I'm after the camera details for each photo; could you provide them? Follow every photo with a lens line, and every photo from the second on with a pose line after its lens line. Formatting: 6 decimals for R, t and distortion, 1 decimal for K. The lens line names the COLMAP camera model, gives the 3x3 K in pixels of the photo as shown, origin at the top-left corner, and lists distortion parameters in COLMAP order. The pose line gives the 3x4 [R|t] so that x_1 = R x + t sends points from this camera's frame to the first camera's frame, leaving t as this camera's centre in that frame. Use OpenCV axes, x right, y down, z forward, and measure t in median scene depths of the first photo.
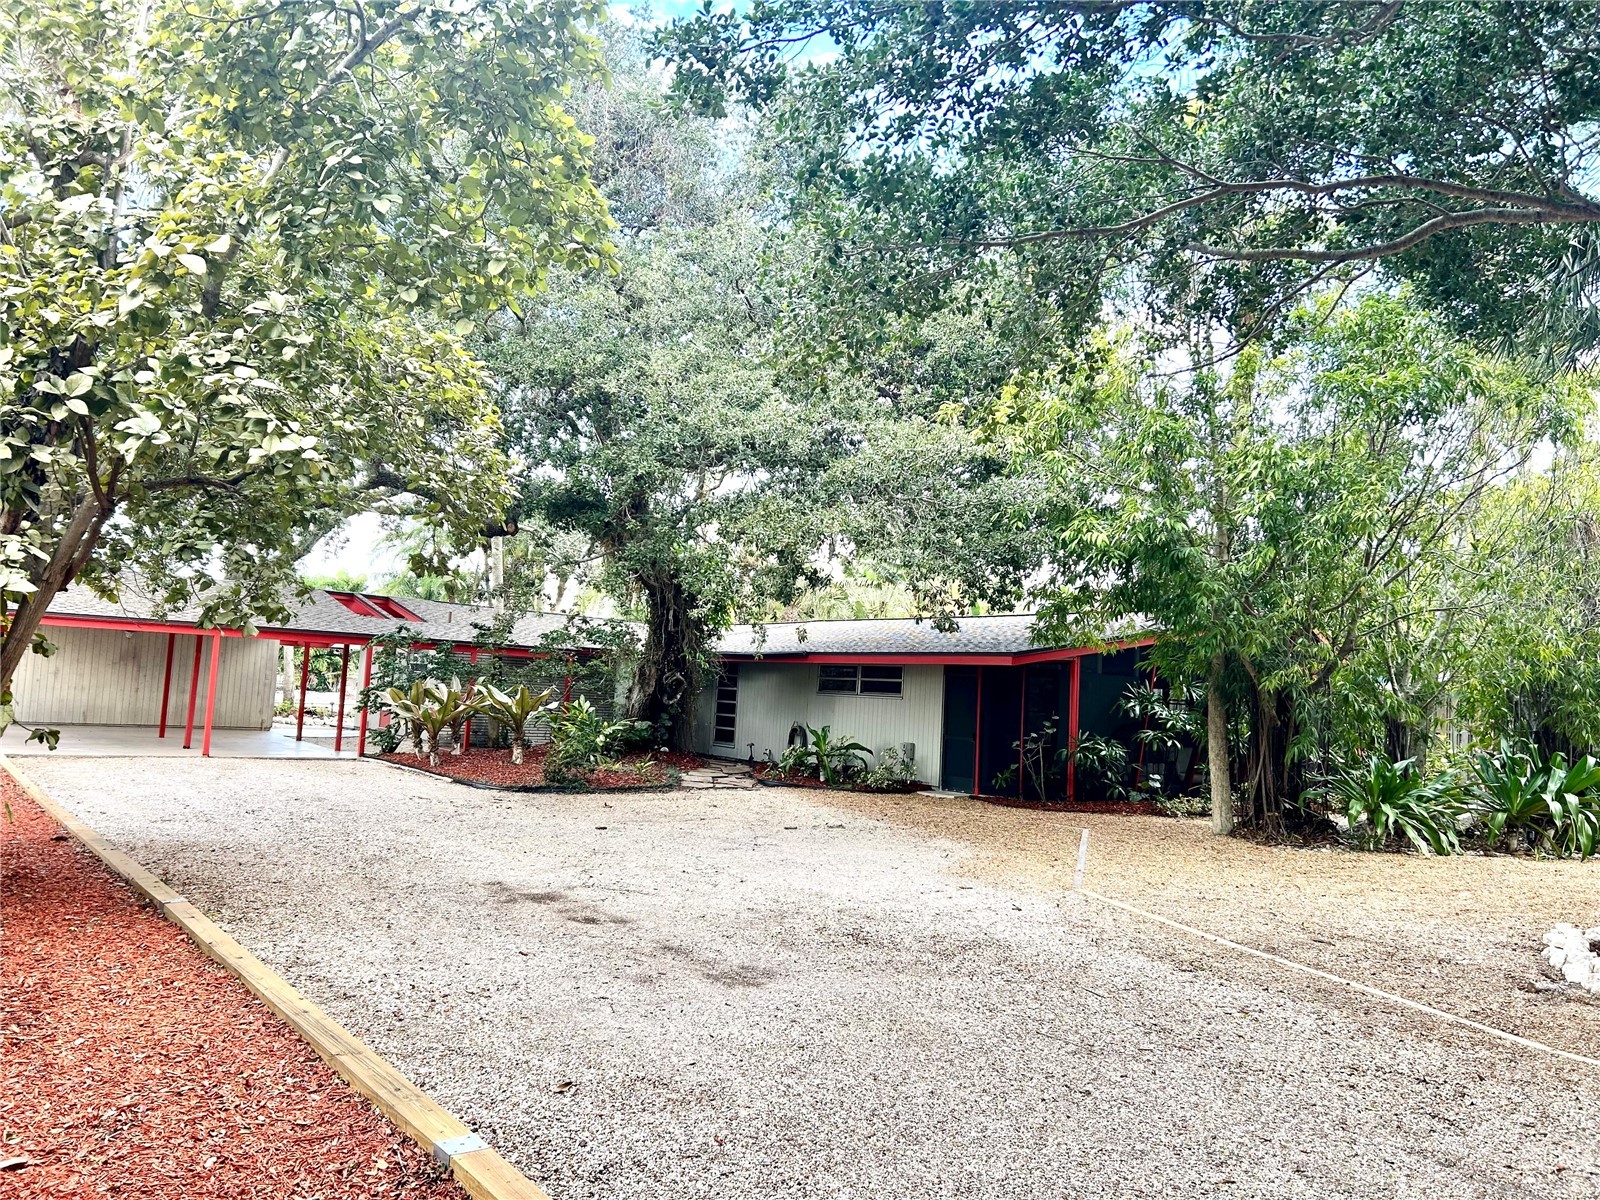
lens RADIAL K [[1211.7, 0, 800.0], [0, 1211.7, 600.0], [0, 0, 1]] dist [0.031054, -0.007267]
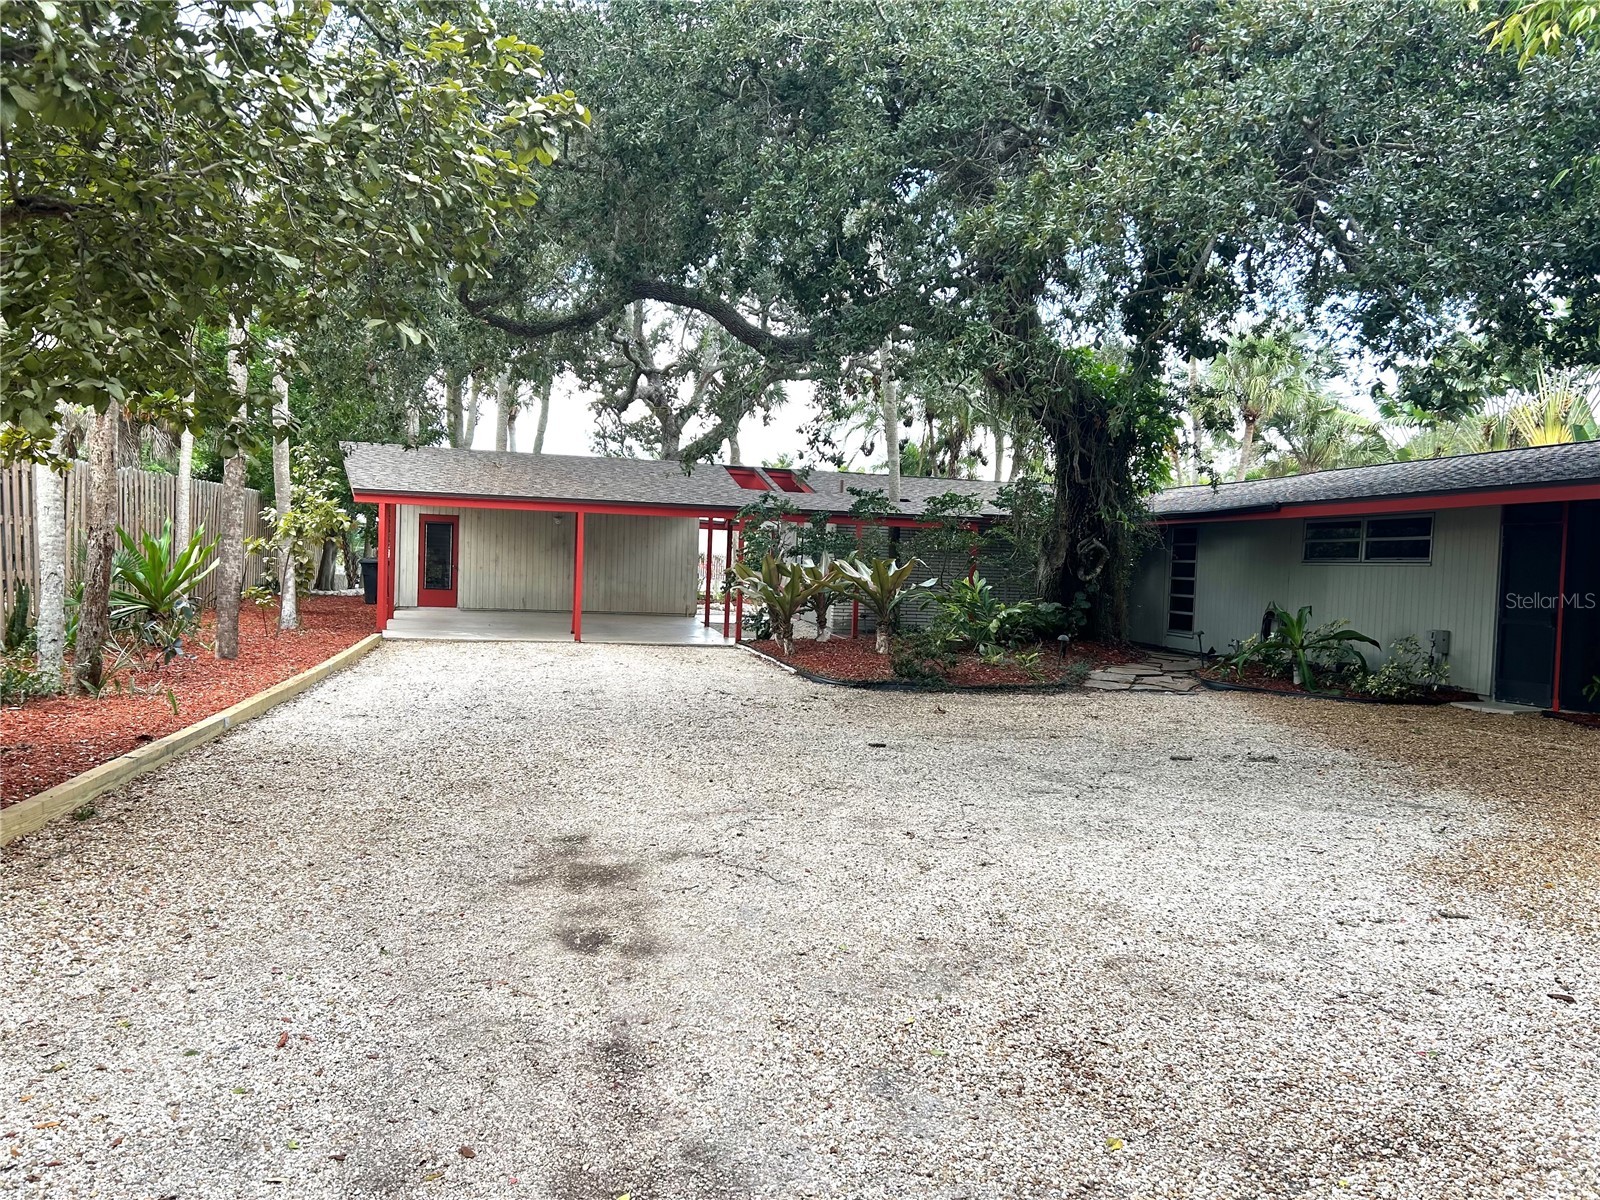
lens RADIAL K [[1201.0, 0, 760.8], [0, 1201.0, 619.5], [0, 0, 1]] dist [0.047512, -0.060376]
pose [[0.893174, -0.001782, -0.449707, 0.062290], [0.048119, 0.994630, 0.091629, 0.036541], [0.447129, -0.103480, 0.888464, 0.267585]]
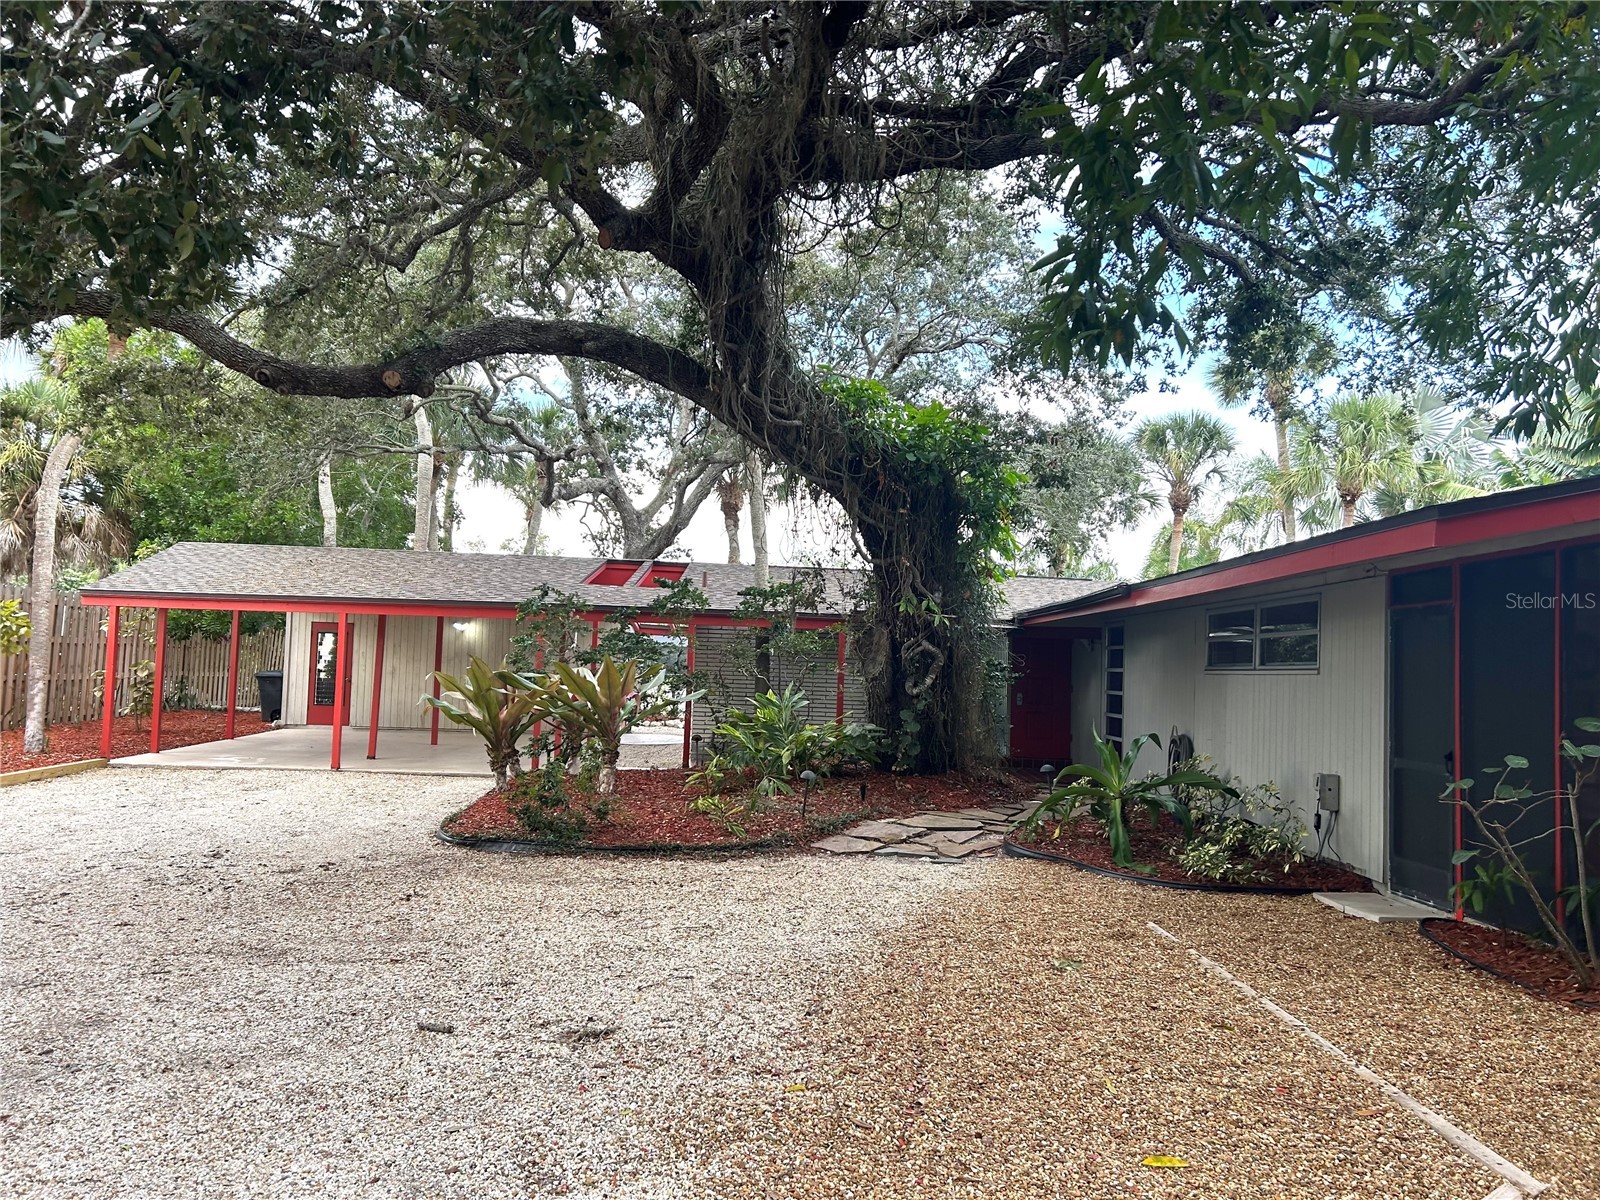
lens RADIAL K [[1201.0, 0, 760.8], [0, 1201.0, 619.5], [0, 0, 1]] dist [0.047512, -0.060376]
pose [[0.795943, -0.053049, -0.603043, 0.215921], [0.057609, 0.998270, -0.011780, 0.063354], [0.602624, -0.025364, 0.797622, 0.603618]]
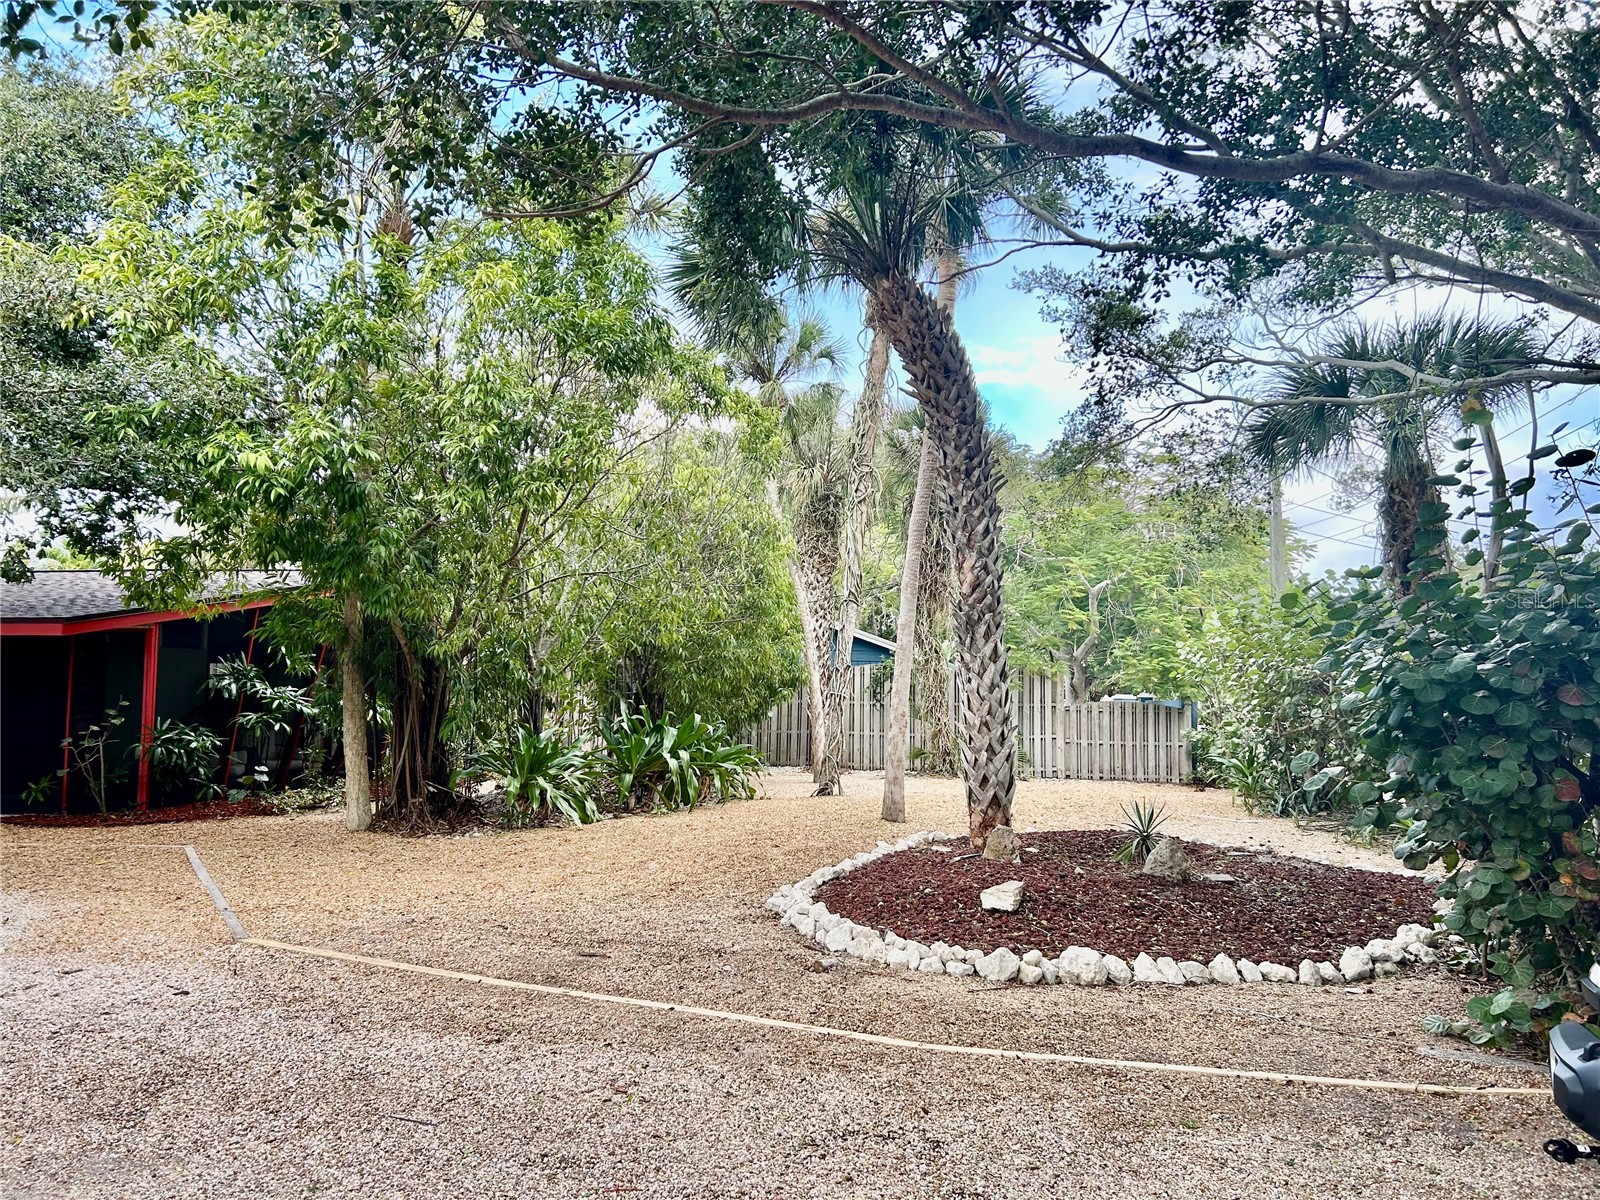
lens RADIAL K [[1211.7, 0, 800.0], [0, 1211.7, 600.0], [0, 0, 1]] dist [0.031054, -0.007267]
pose [[0.713014, 0.010823, 0.701067, -0.026992], [-0.025689, 0.999613, 0.010695, 0.012560], [-0.700679, -0.025635, 0.713015, 0.153271]]
